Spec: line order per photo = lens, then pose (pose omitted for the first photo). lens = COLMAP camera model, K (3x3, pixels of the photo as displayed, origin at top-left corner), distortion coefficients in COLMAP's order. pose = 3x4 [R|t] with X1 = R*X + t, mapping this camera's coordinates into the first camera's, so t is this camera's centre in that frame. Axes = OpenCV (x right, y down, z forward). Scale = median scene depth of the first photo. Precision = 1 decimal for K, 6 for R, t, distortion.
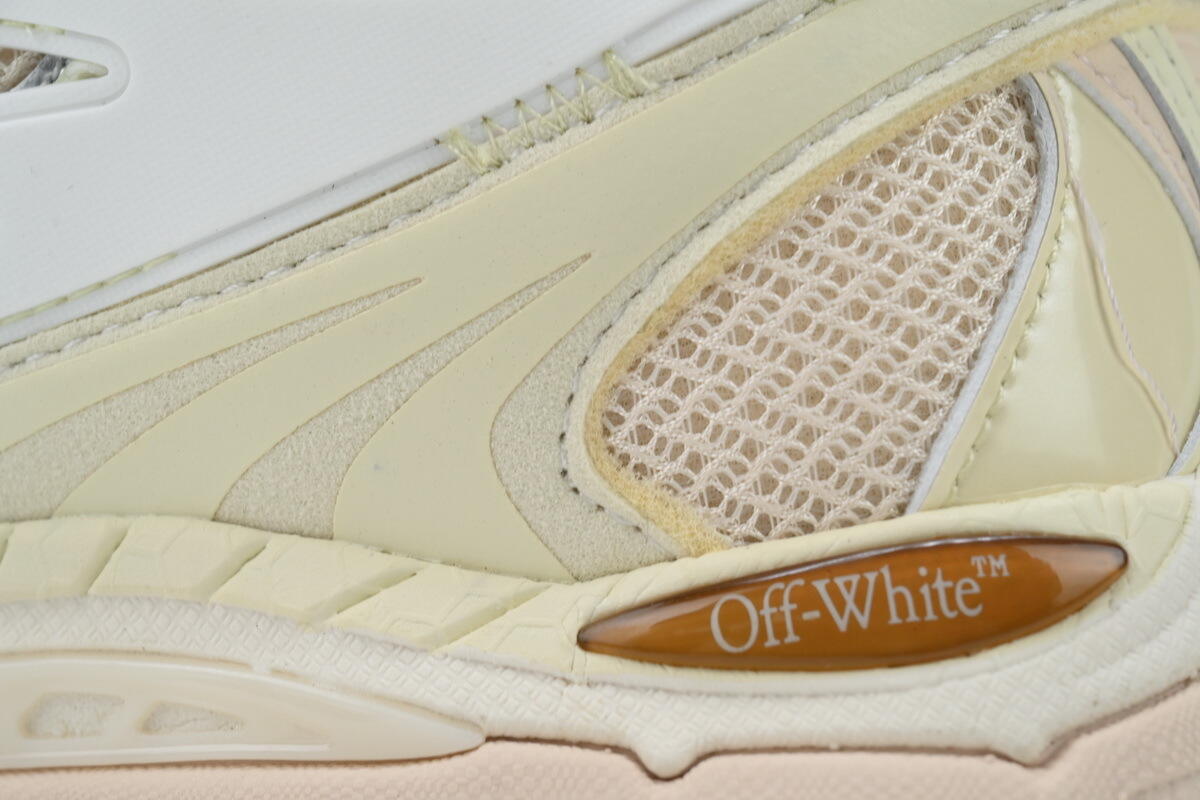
lens RADIAL K [[4093.7, 0, 599.6], [0, 4093.7, 399.6], [0, 0, 1]] dist [-0.001479, 0.000000]
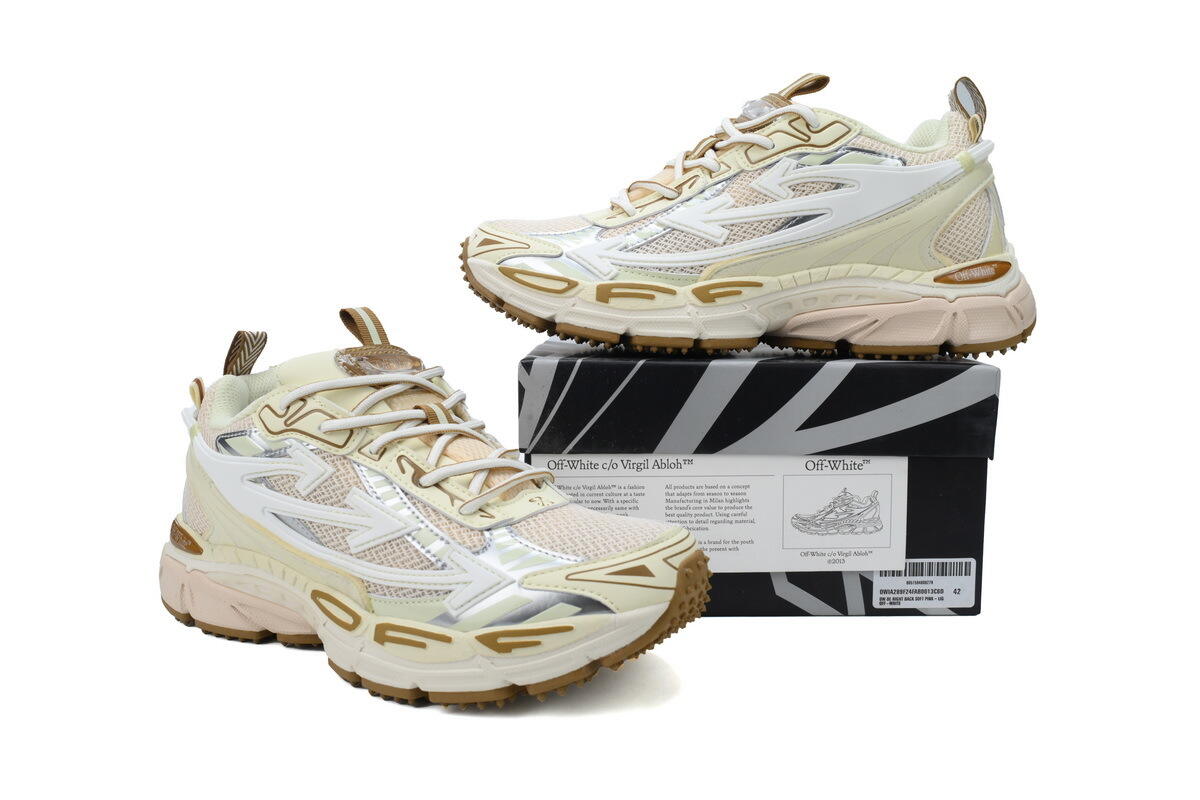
lens RADIAL K [[1000.4, 0, 599.3], [0, 1000.4, 402.0], [0, 0, 1]] dist [-0.011030, -0.000576]
pose [[0.948059, -0.065949, 0.311182, -0.954854], [0.030802, 0.992708, 0.116541, 0.049569], [-0.316598, -0.100903, 0.943178, -0.271579]]
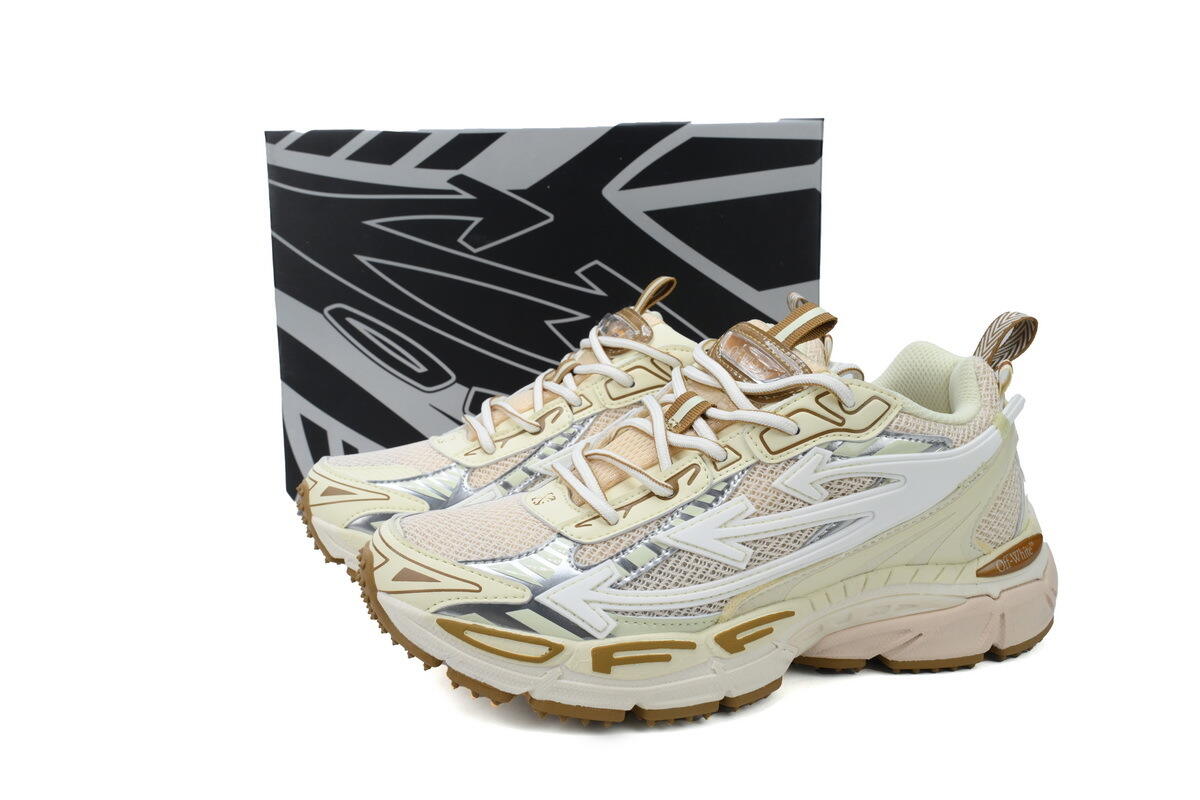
lens RADIAL K [[1000.4, 0, 602.2], [0, 1000.4, 399.9], [0, 0, 1]] dist [-0.011030, -0.000576]
pose [[0.800807, -0.155281, 0.578442, -1.050729], [0.044965, 0.978668, 0.200470, -0.419839], [-0.597232, -0.134528, 0.790706, 0.328950]]
